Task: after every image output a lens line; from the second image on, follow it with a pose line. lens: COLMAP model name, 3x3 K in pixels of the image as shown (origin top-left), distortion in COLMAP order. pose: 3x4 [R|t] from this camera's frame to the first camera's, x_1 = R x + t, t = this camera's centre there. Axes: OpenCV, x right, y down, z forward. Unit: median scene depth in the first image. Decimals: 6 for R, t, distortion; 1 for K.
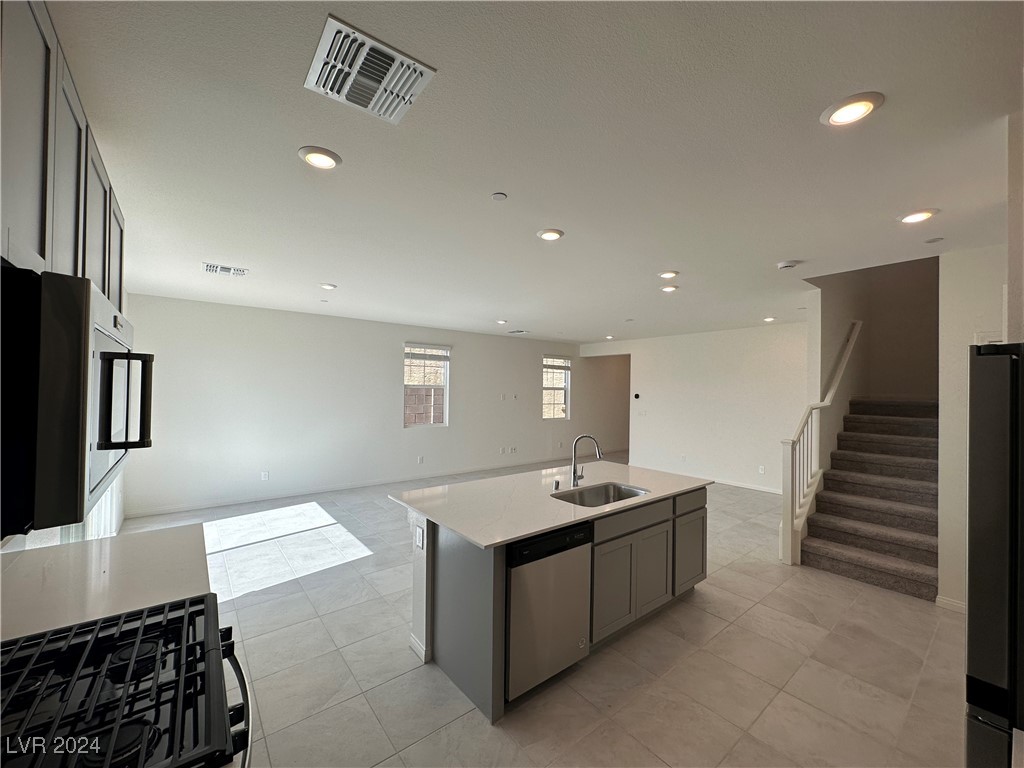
lens RADIAL K [[407.5, 0, 514.7], [0, 407.5, 381.5], [0, 0, 1]] dist [-0.002865, 0.001074]
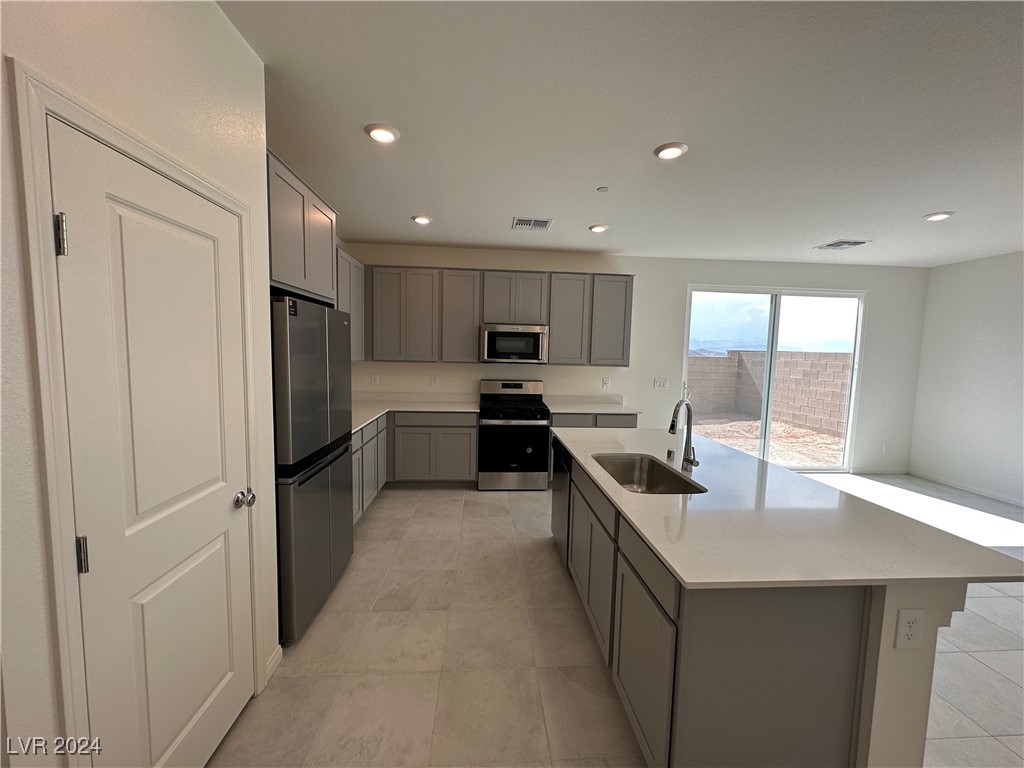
lens RADIAL K [[407.5, 0, 511.9], [0, 407.5, 387.0], [0, 0, 1]] dist [-0.002865, 0.001074]
pose [[-0.566088, 0.046976, -0.823006, 0.732926], [-0.017283, 0.997479, 0.068822, 0.053901], [0.824164, 0.053184, -0.563849, 0.923717]]
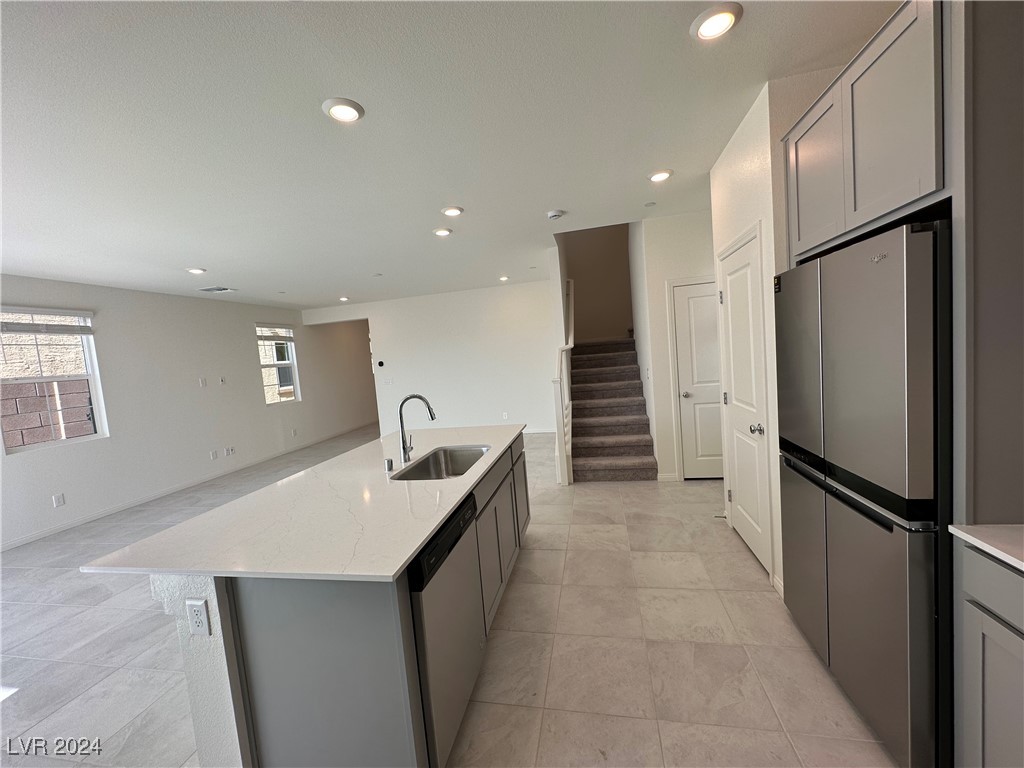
lens RADIAL K [[407.5, 0, 509.2], [0, 407.5, 383.3], [0, 0, 1]] dist [-0.002865, 0.001074]
pose [[0.767756, -0.125233, 0.628385, -0.141449], [0.085579, 0.991969, 0.093133, 0.040974], [-0.635002, -0.017727, 0.772307, 0.216502]]
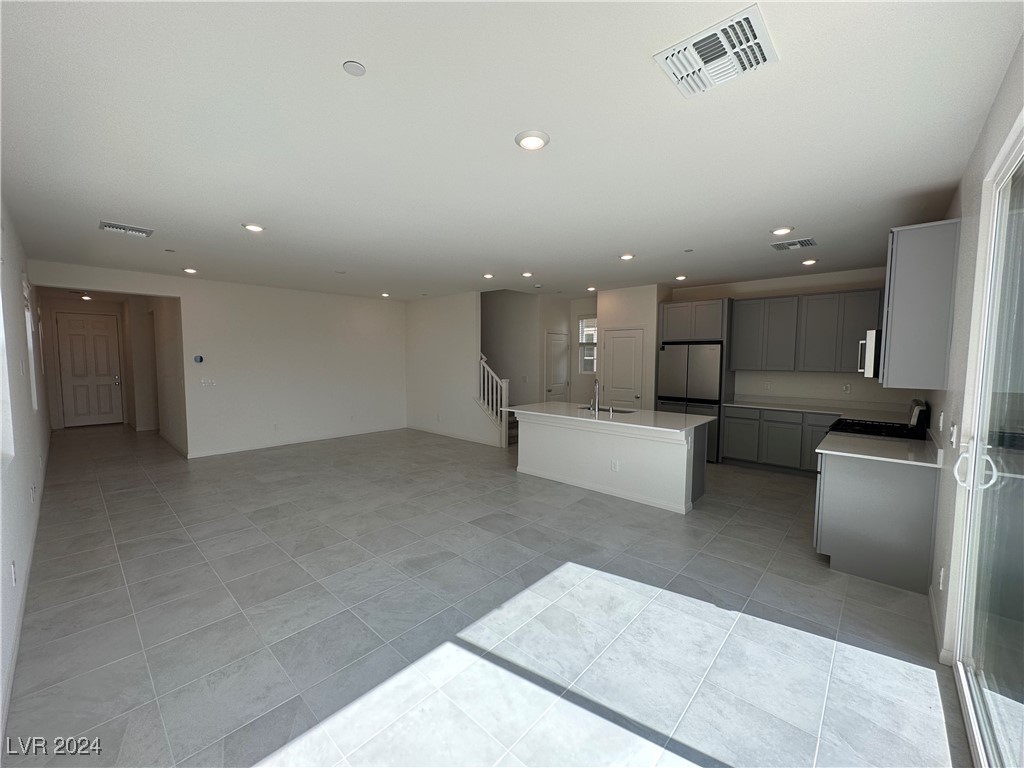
lens RADIAL K [[407.5, 0, 511.3], [0, 407.5, 388.2], [0, 0, 1]] dist [-0.002865, 0.001074]
pose [[-0.155050, -0.089085, 0.983882, -1.101217], [-0.022557, 0.995985, 0.086626, 0.027720], [-0.987649, -0.008762, -0.156437, 1.267280]]
